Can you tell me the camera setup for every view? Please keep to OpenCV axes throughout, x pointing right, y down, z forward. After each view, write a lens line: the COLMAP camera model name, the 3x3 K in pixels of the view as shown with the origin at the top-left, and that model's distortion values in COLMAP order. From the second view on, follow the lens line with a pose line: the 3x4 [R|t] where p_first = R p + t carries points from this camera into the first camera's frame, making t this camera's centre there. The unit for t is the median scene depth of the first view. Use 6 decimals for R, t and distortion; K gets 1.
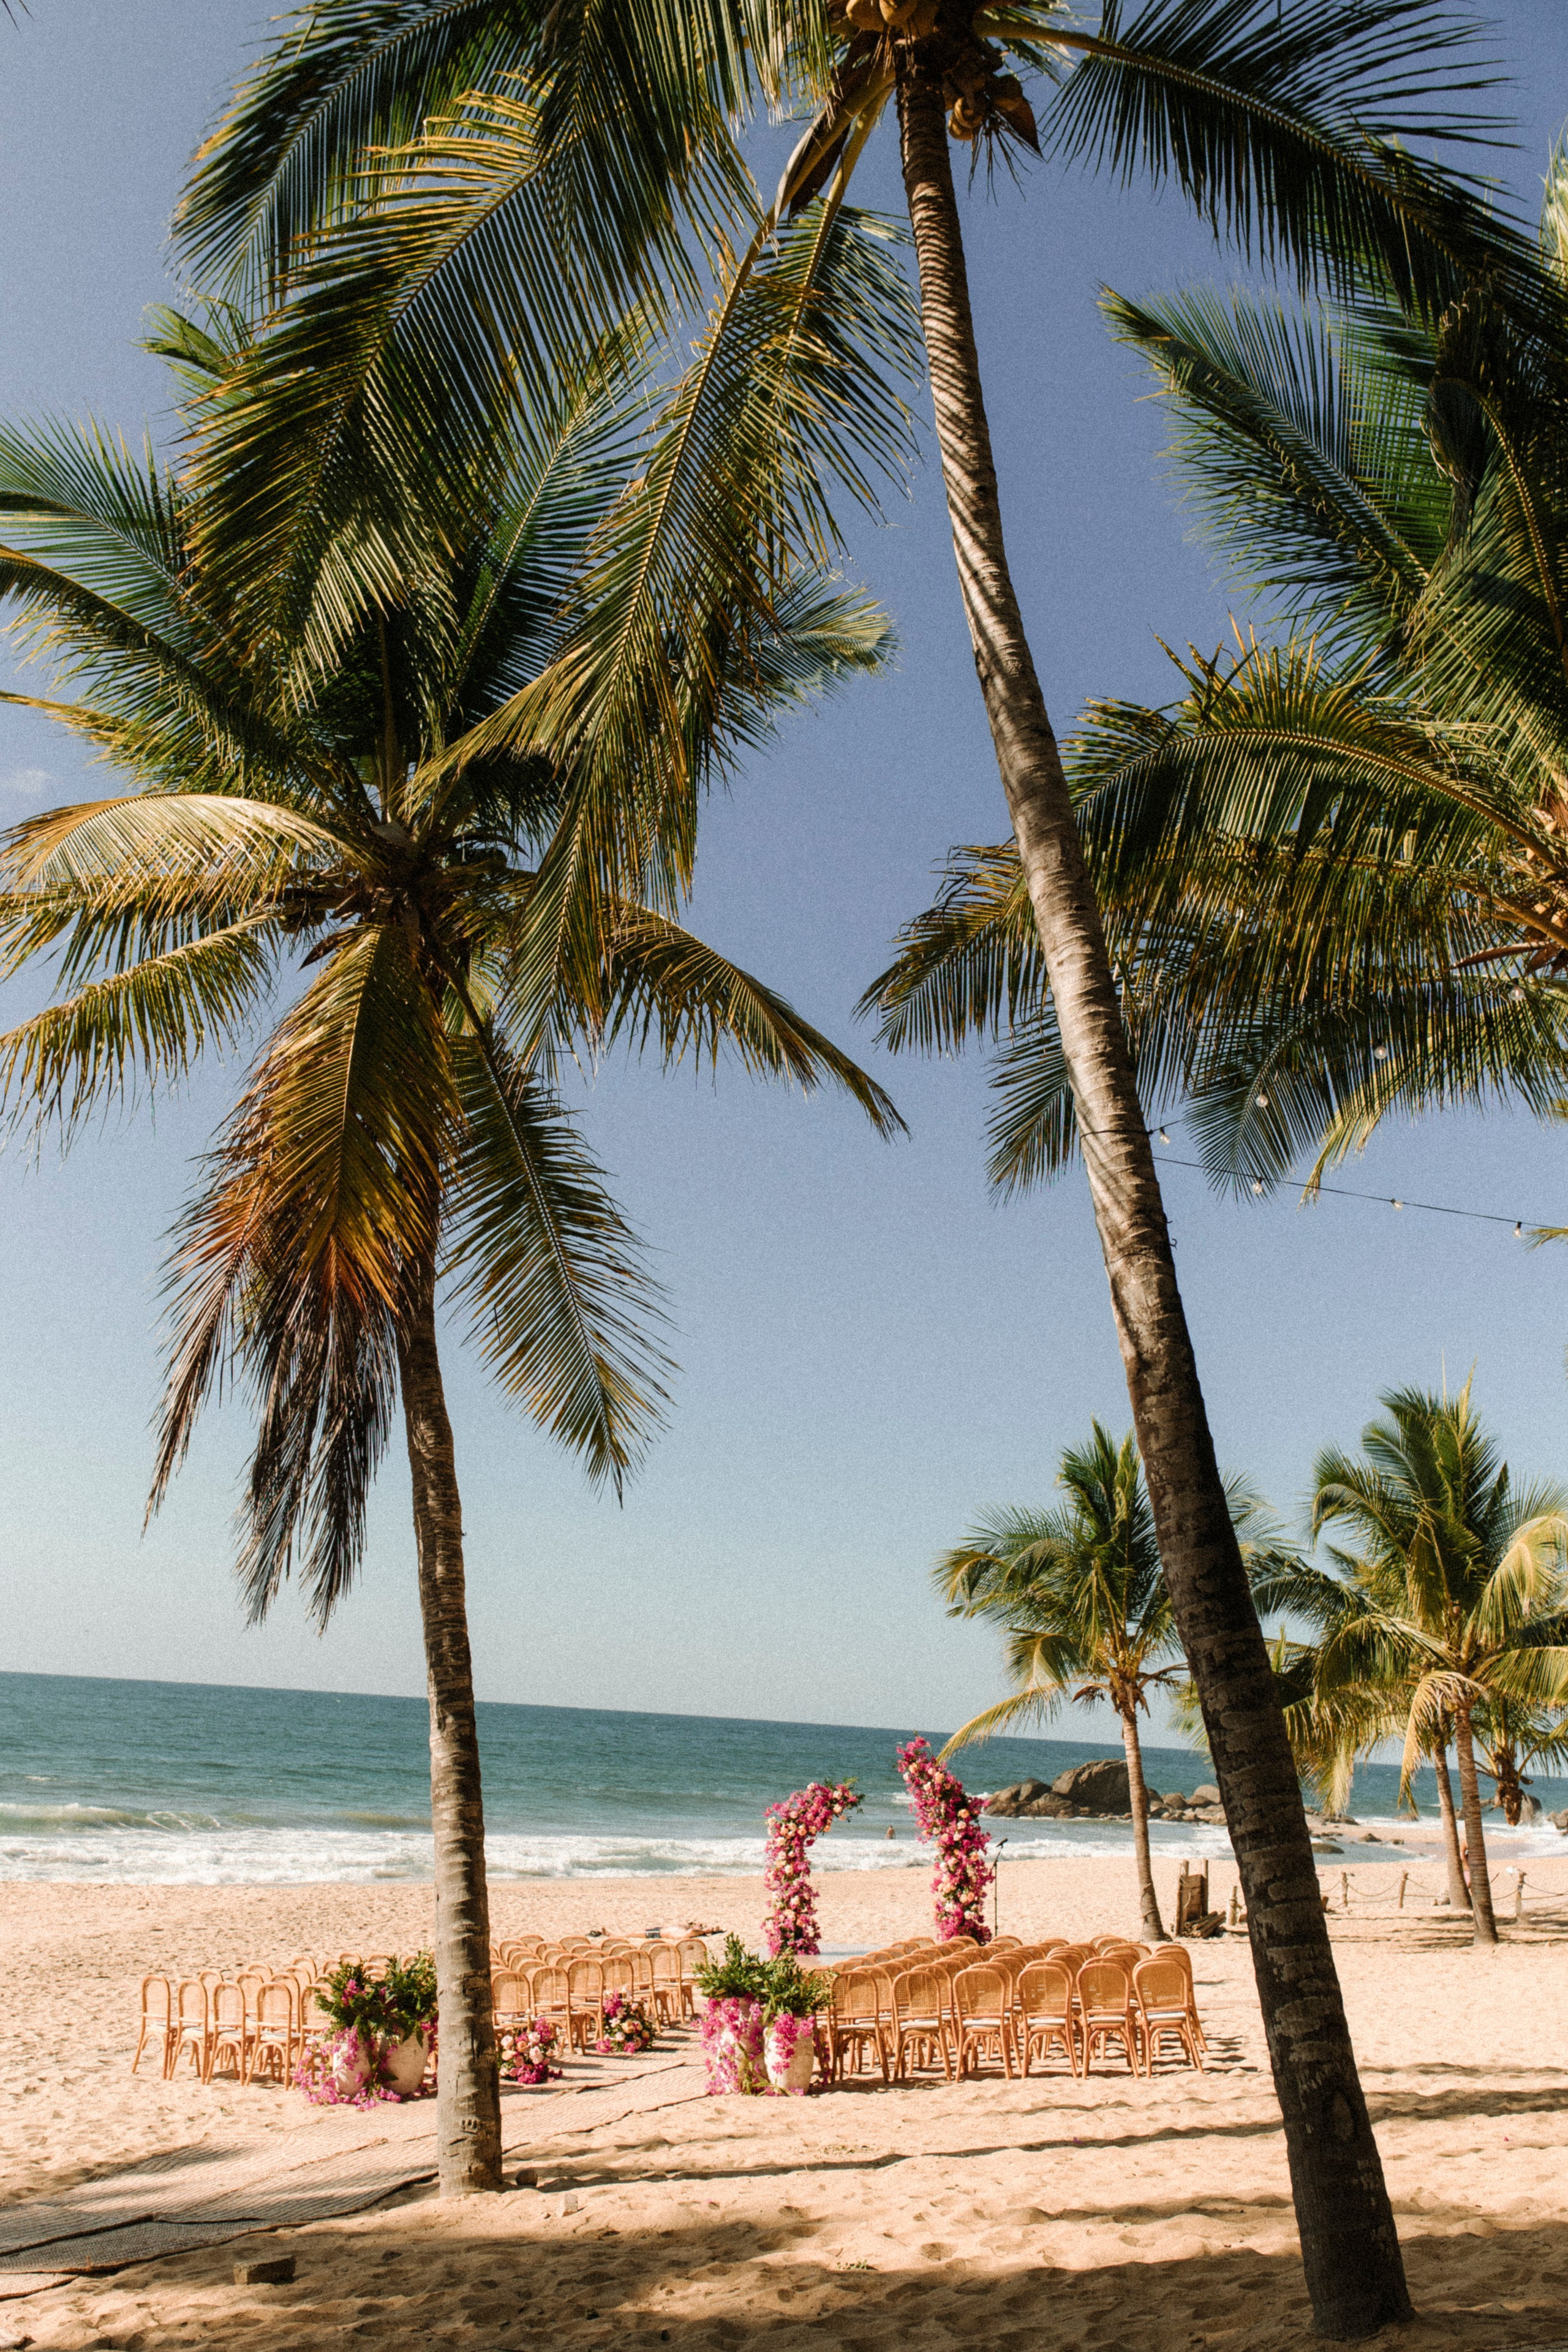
lens RADIAL K [[2251.2, 0, 772.8], [0, 2251.2, 1176.8], [0, 0, 1]] dist [0.034904, 0.000000]
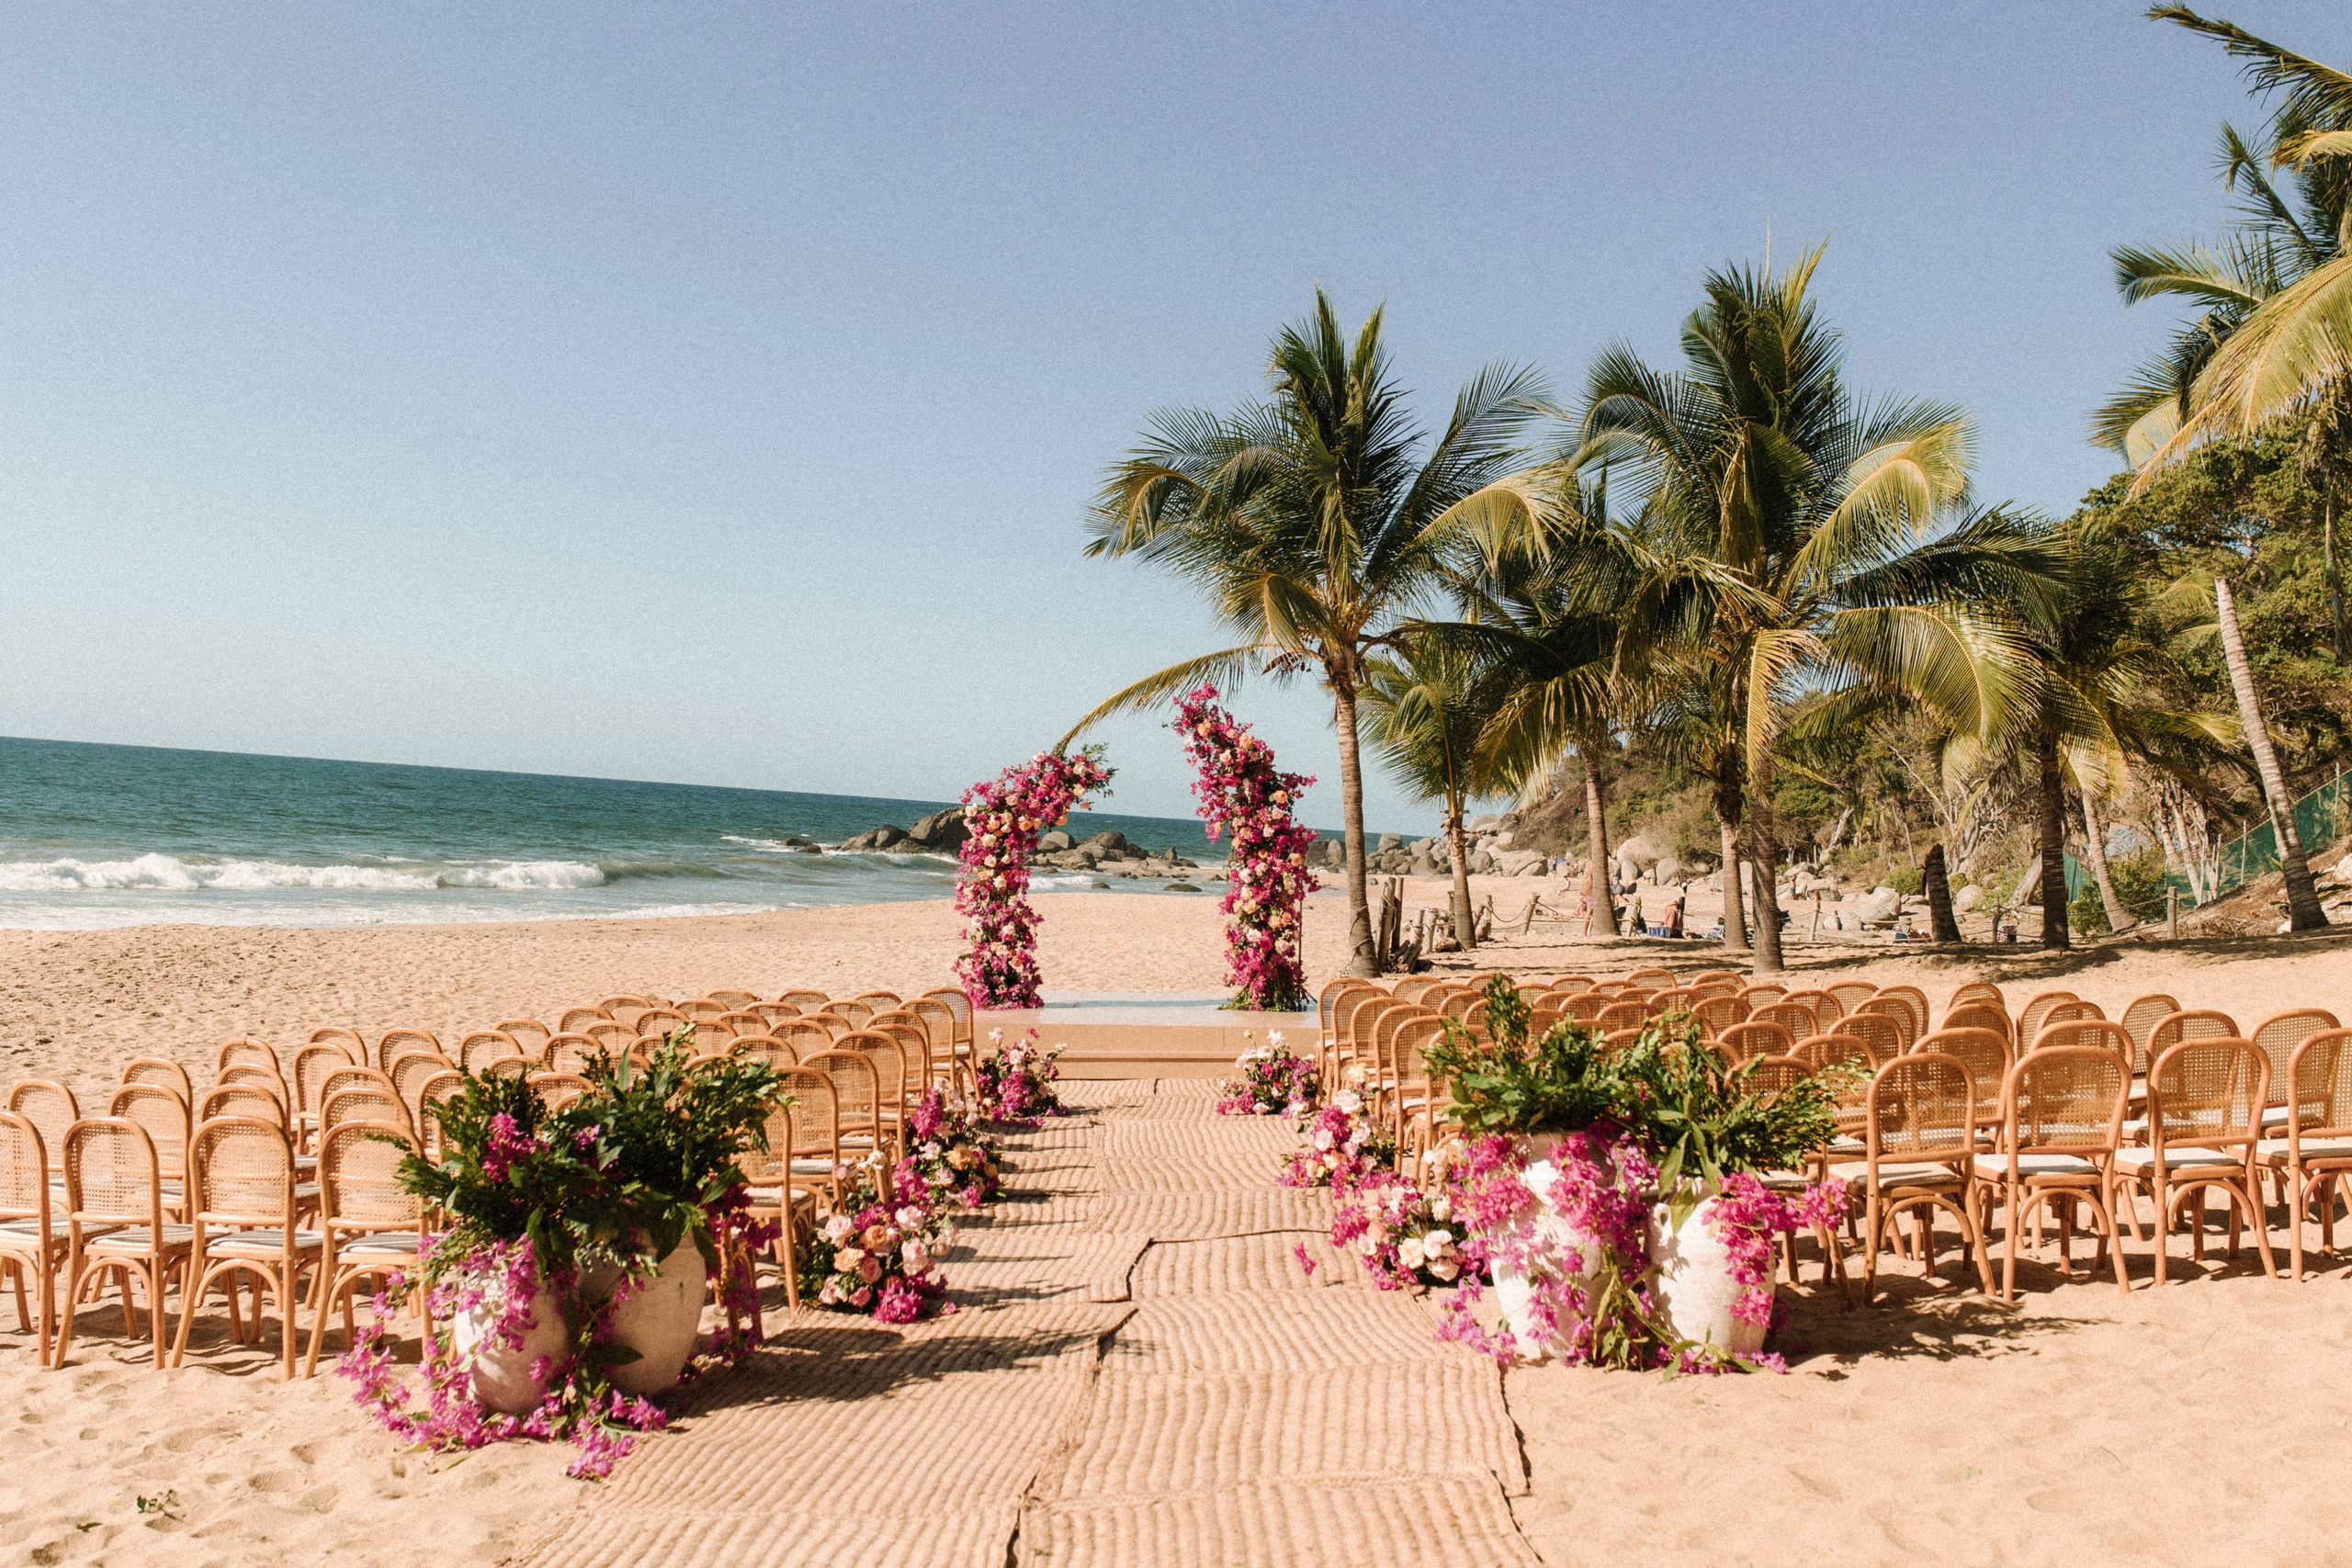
lens RADIAL K [[2251.0, 0, 1183.8], [0, 2251.0, 771.5], [0, 0, 1]] dist [0.034904, 0.000000]
pose [[0.965612, 0.007266, 0.259886, -0.108785], [-0.067097, 0.972712, 0.222103, 0.132809], [-0.251181, -0.231902, 0.939750, 0.400830]]
